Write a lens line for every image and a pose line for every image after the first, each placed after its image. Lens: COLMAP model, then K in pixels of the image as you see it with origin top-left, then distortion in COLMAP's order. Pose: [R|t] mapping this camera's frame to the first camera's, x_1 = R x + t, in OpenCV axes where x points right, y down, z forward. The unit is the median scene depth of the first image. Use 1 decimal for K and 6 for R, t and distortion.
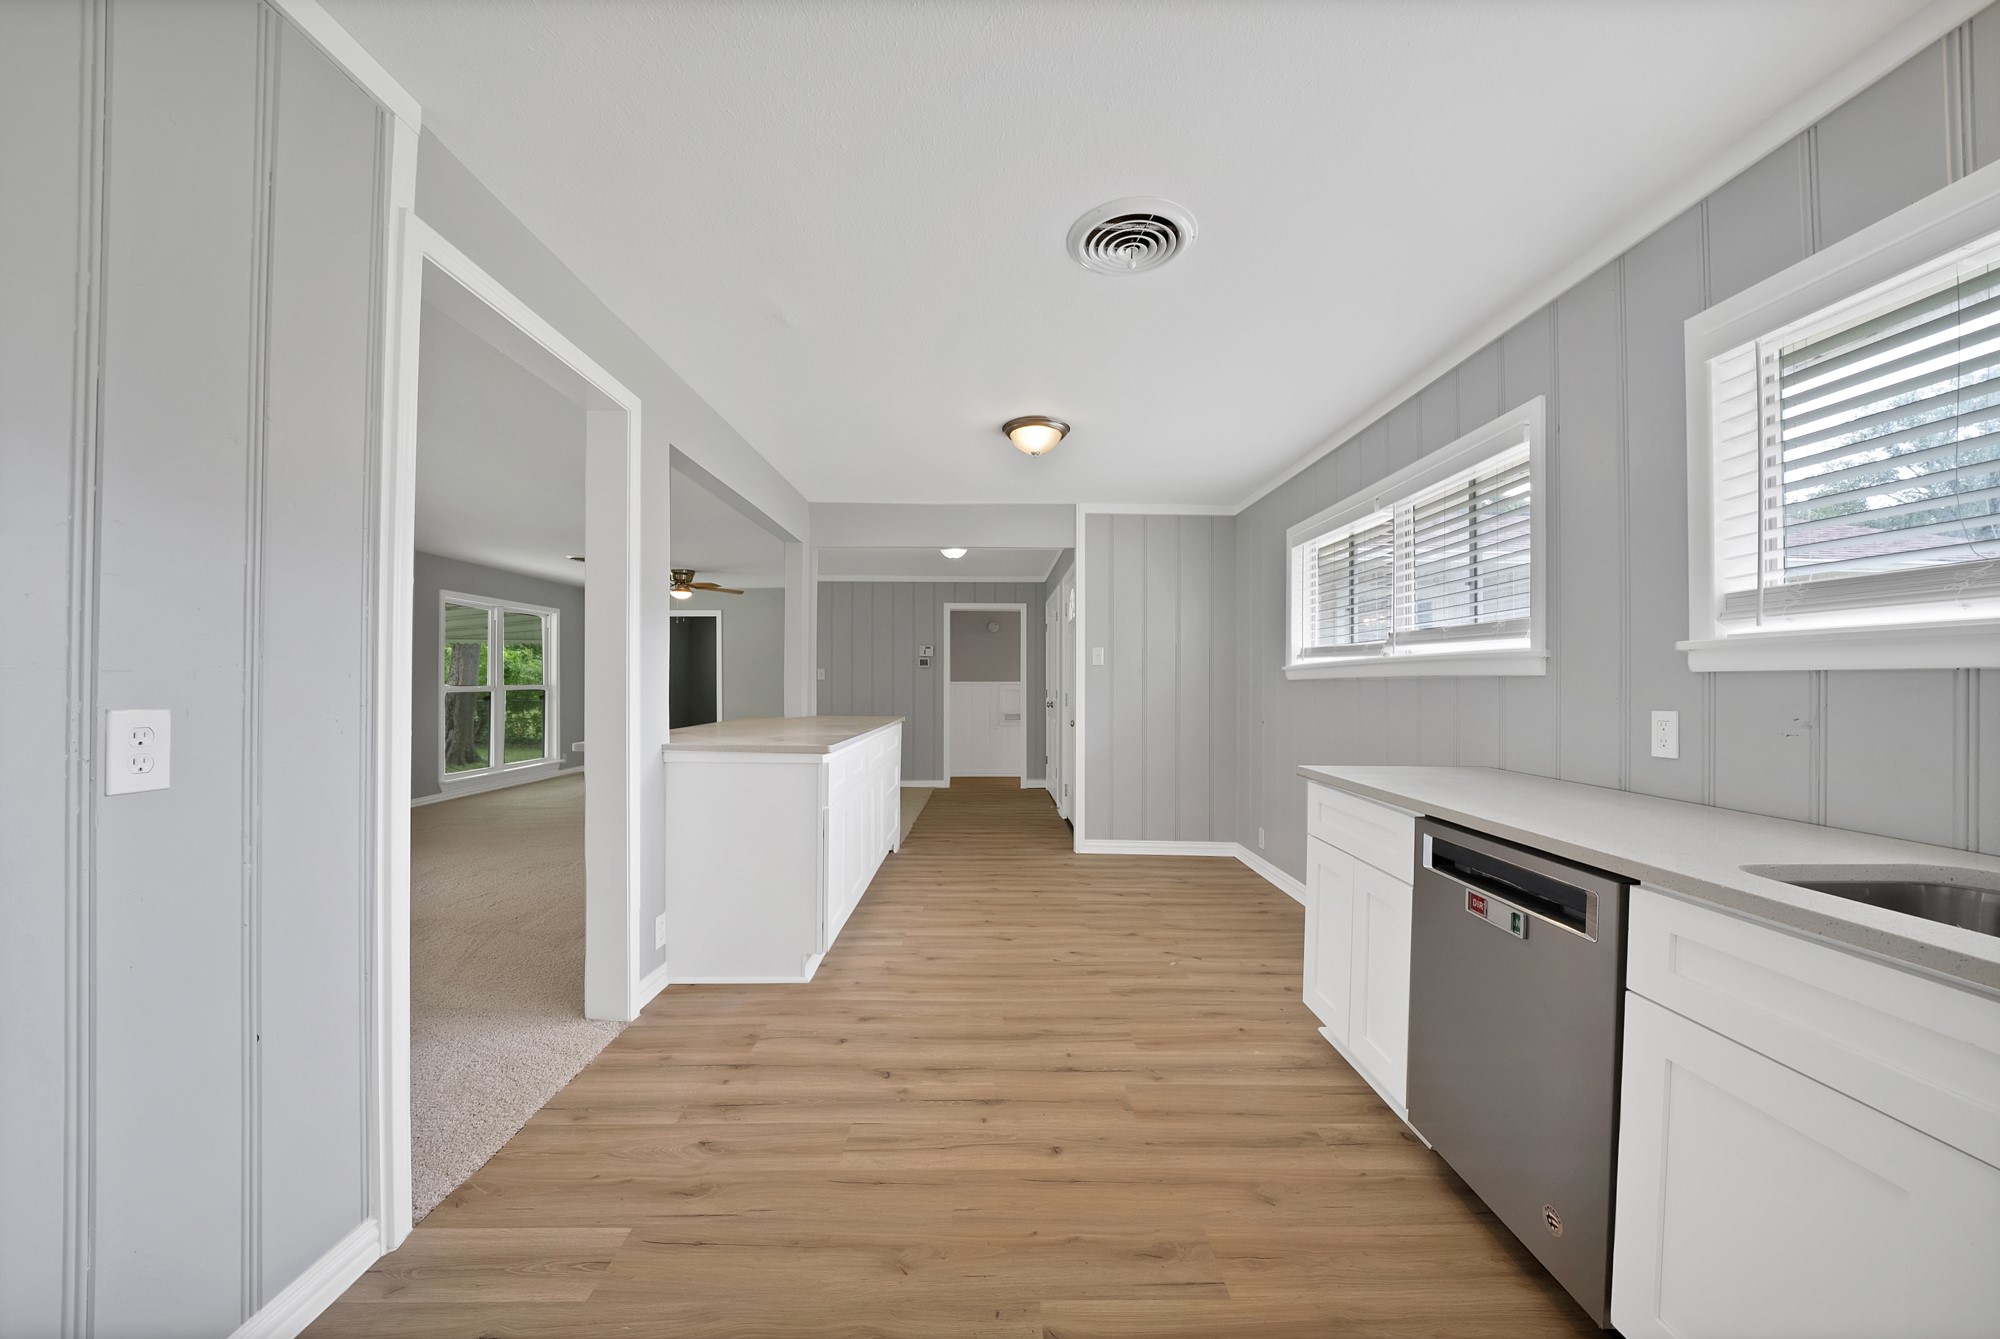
lens RADIAL K [[715.1, 0, 1000.0], [0, 715.1, 669.5], [0, 0, 1]] dist [-0.019158, -0.000057]
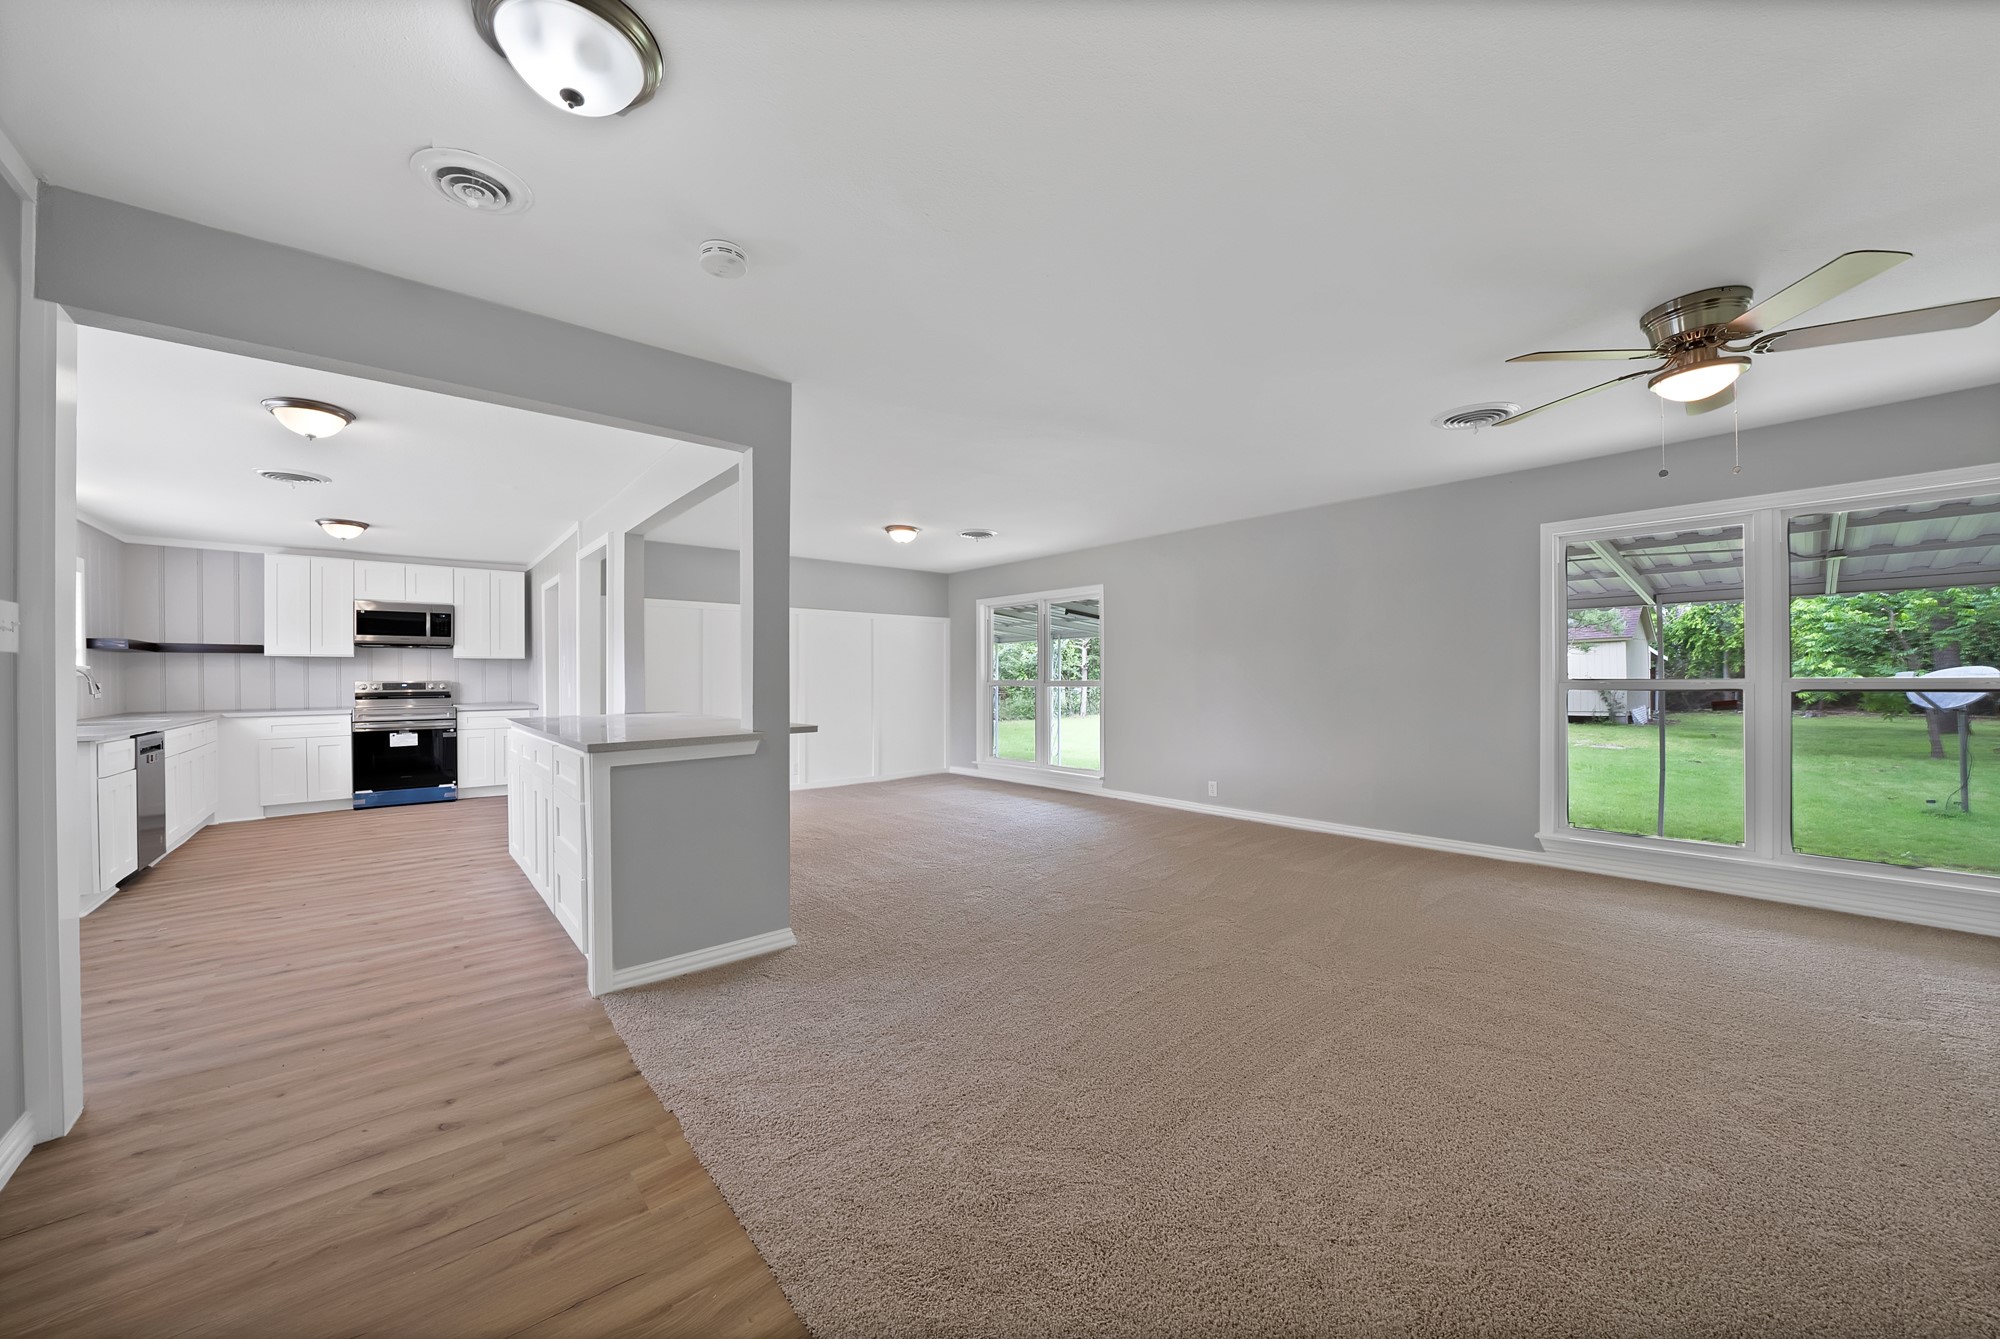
lens RADIAL K [[714.1, 0, 1000.9], [0, 714.1, 684.2], [0, 0, 1]] dist [-0.017205, 0.000140]
pose [[-0.763226, 0.002895, -0.646126, -0.065922], [0.012610, 0.999866, -0.010415, 0.063100], [0.646009, -0.016097, -0.763160, 2.992927]]
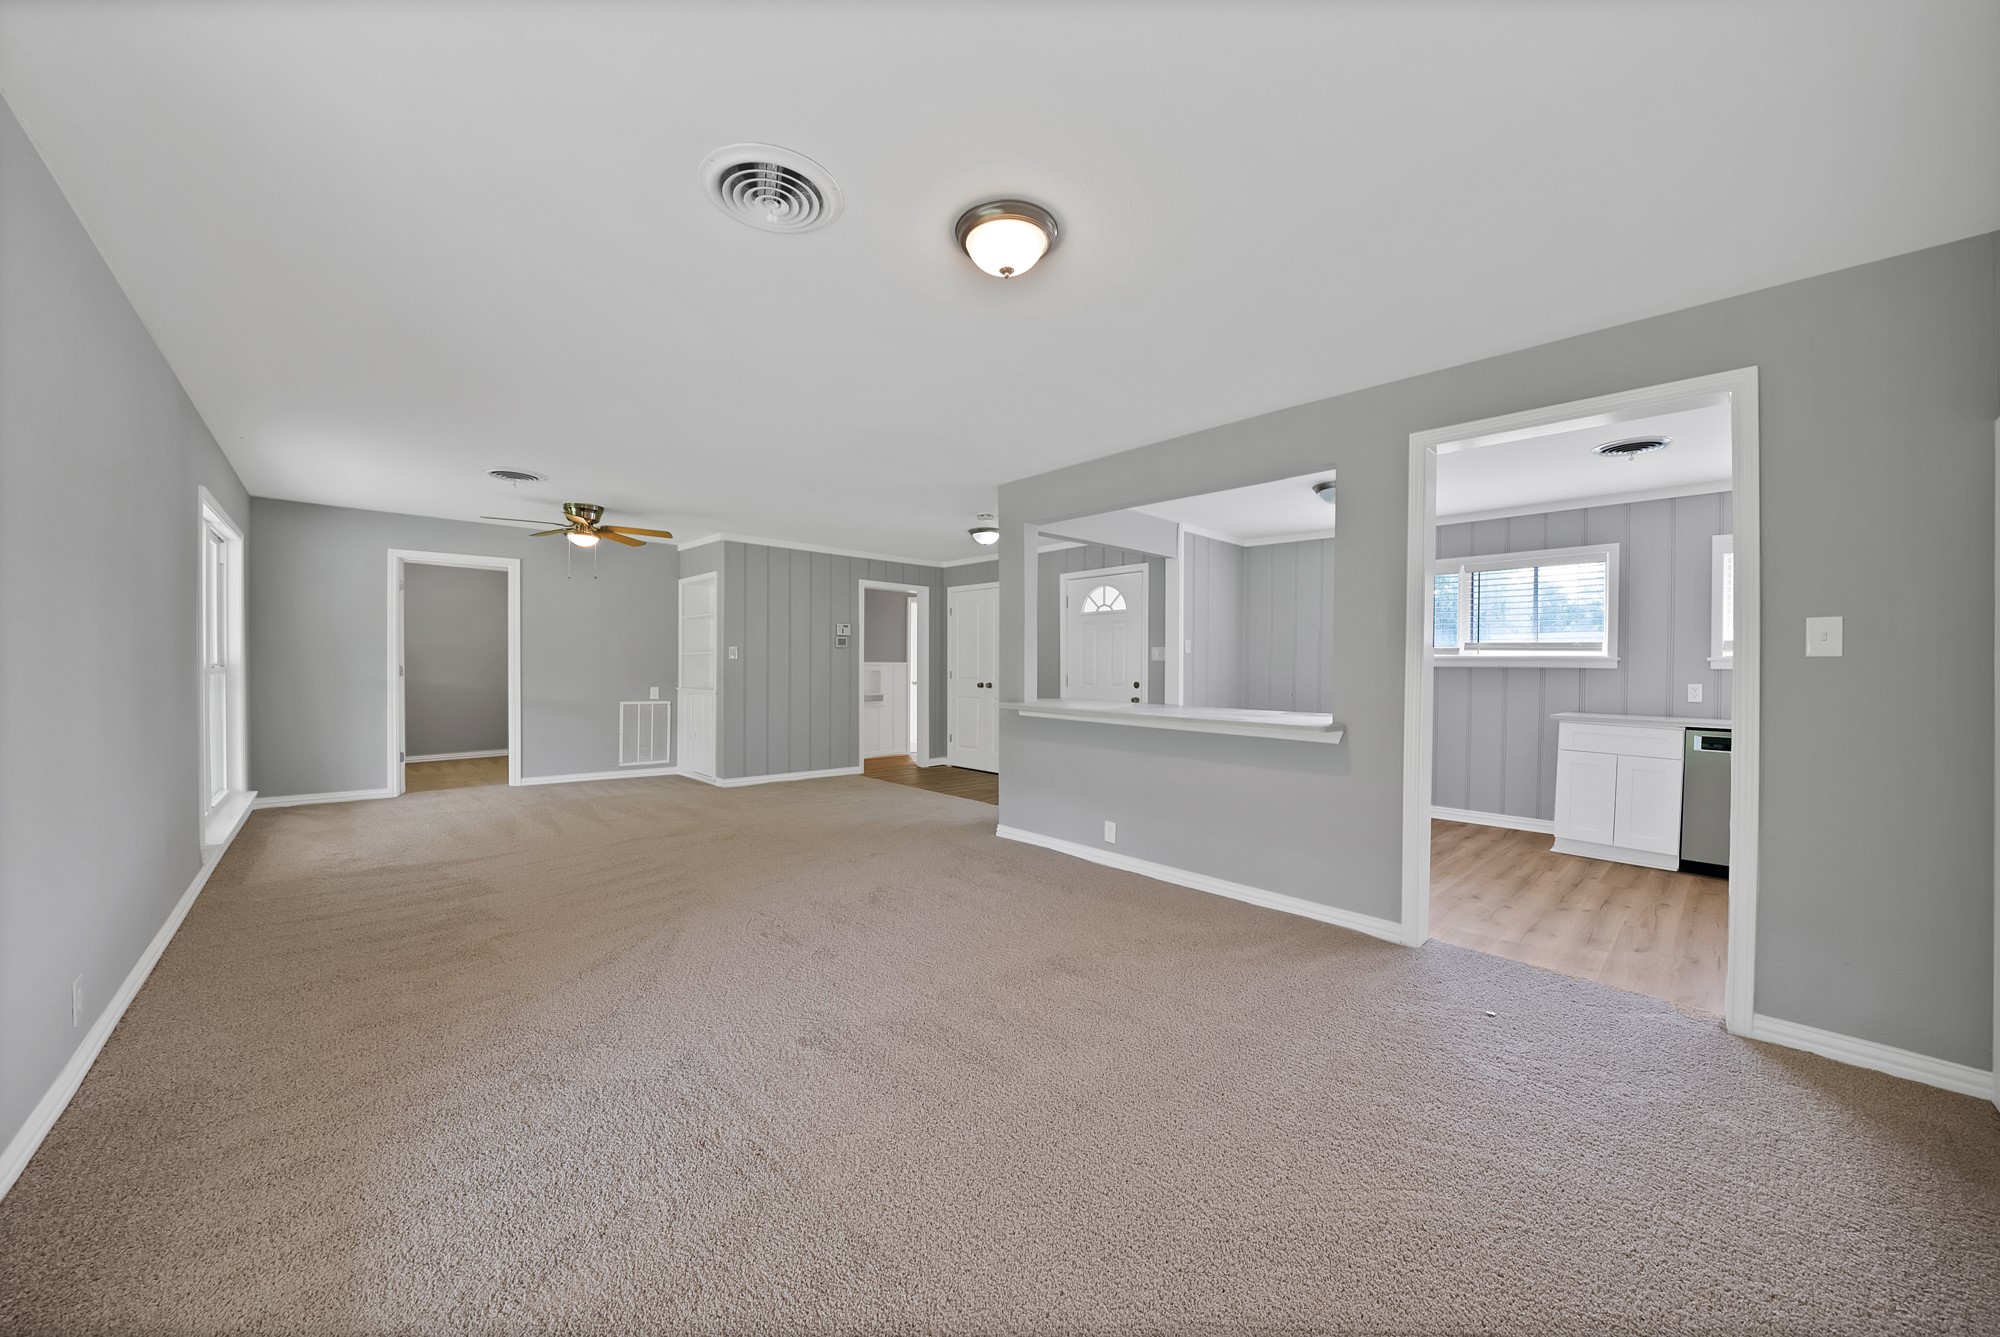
lens RADIAL K [[715.1, 0, 1000.0], [0, 715.1, 668.5], [0, 0, 1]] dist [-0.019158, -0.000057]
pose [[0.737375, -0.000062, 0.675484, -1.783479], [-0.020345, 0.999544, 0.022300, -0.002034], [-0.675177, -0.030186, 0.737038, 0.547761]]
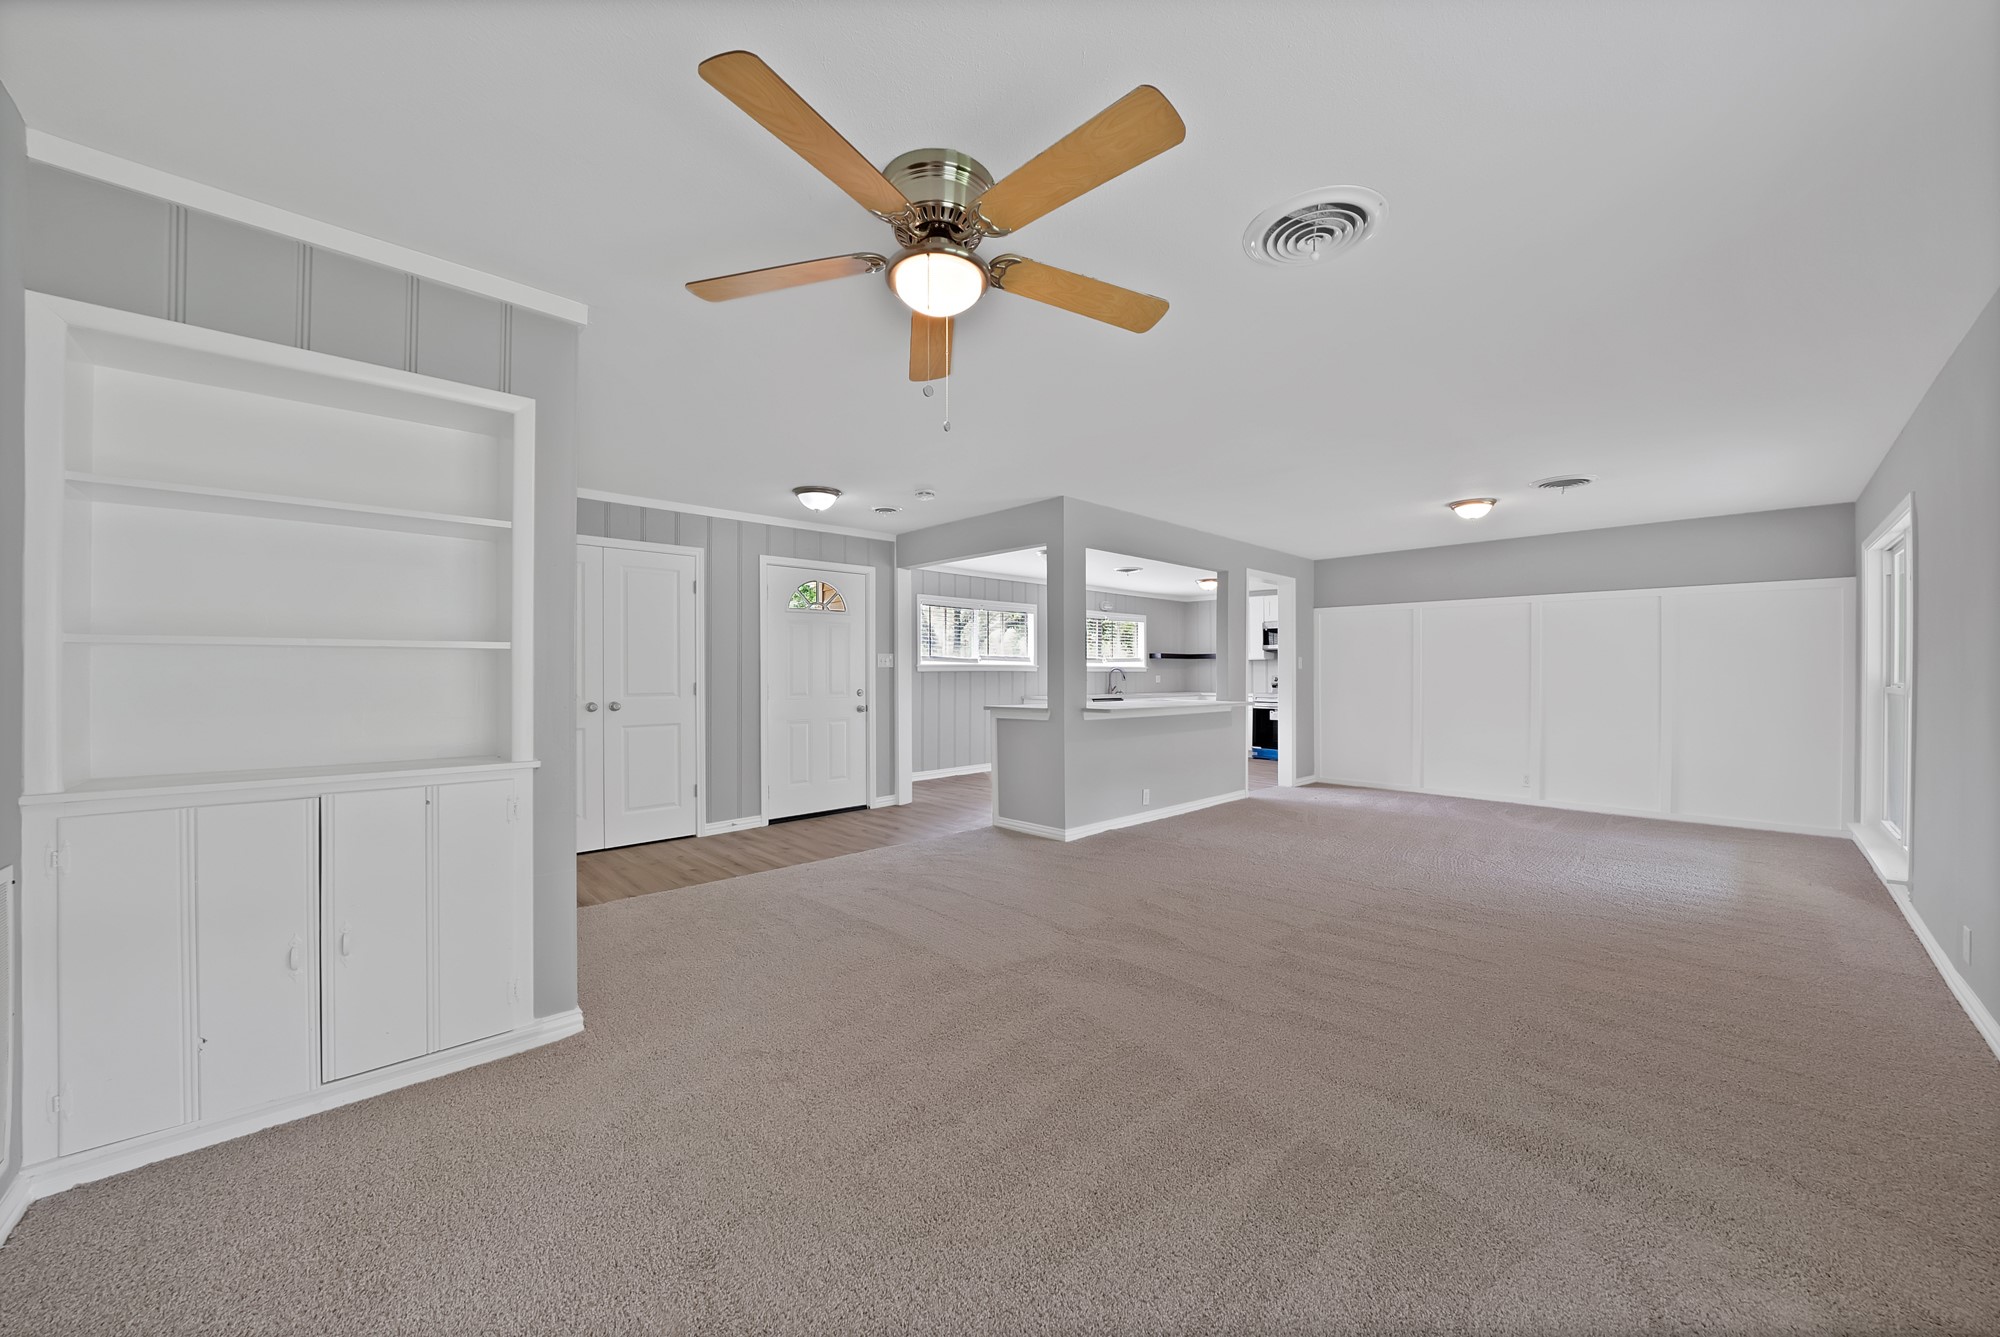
lens RADIAL K [[726.8, 0, 1002.4], [0, 726.8, 674.9], [0, 0, 1]] dist [0.000132, -0.000017]
pose [[-0.683648, -0.009071, 0.729755, -1.827733], [-0.019952, 0.999781, -0.006263, 0.047336], [-0.729539, -0.018842, -0.683680, 3.334765]]
